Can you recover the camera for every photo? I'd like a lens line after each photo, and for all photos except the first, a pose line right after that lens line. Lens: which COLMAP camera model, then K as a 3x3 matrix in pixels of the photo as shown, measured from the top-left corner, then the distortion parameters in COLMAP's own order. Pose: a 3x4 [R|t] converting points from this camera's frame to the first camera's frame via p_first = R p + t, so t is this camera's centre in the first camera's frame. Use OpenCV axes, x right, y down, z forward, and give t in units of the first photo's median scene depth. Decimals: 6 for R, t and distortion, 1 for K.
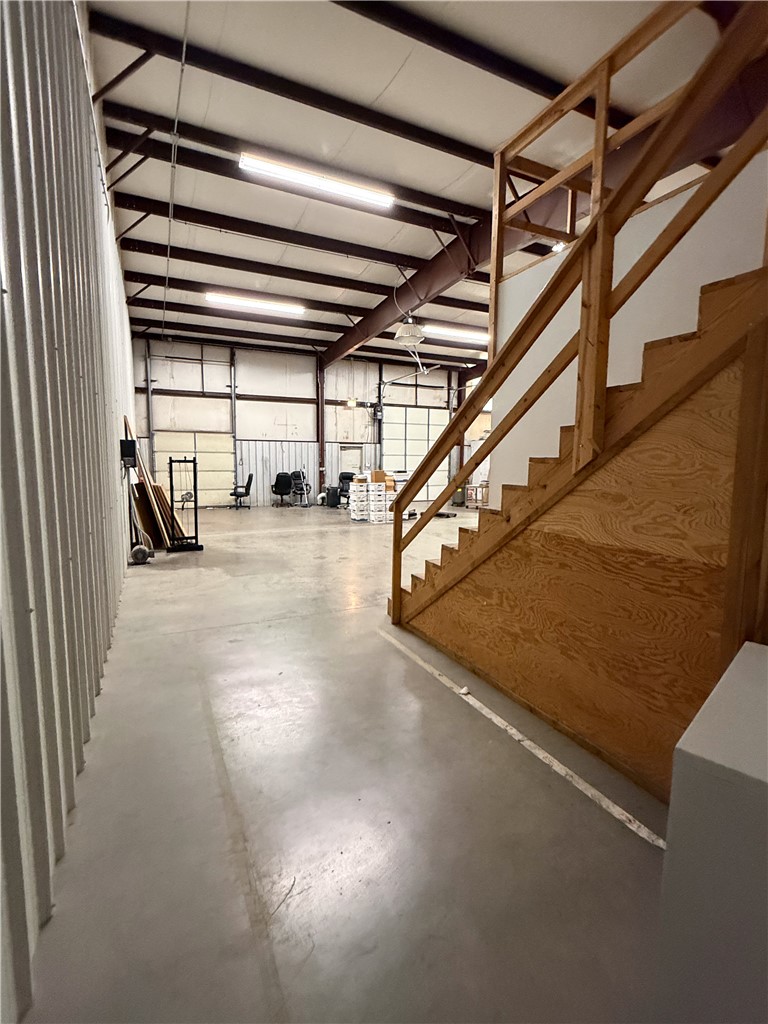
lens RADIAL K [[480.0, 0, 389.8], [0, 480.0, 517.1], [0, 0, 1]] dist [0.002518, 0.001342]
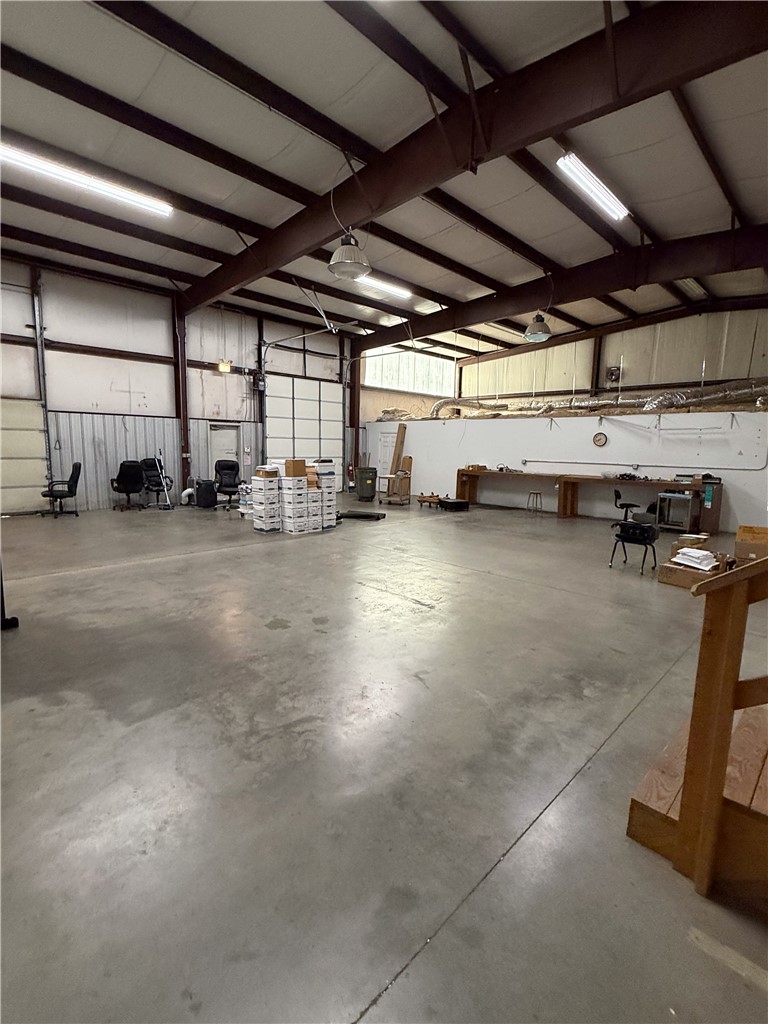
lens RADIAL K [[480.0, 0, 384.6], [0, 480.0, 511.6], [0, 0, 1]] dist [0.002518, 0.001342]
pose [[0.944918, -0.034910, 0.325440, -0.097608], [0.027858, 0.999266, 0.026308, -0.025895], [-0.326119, -0.015793, 0.945197, 0.213800]]
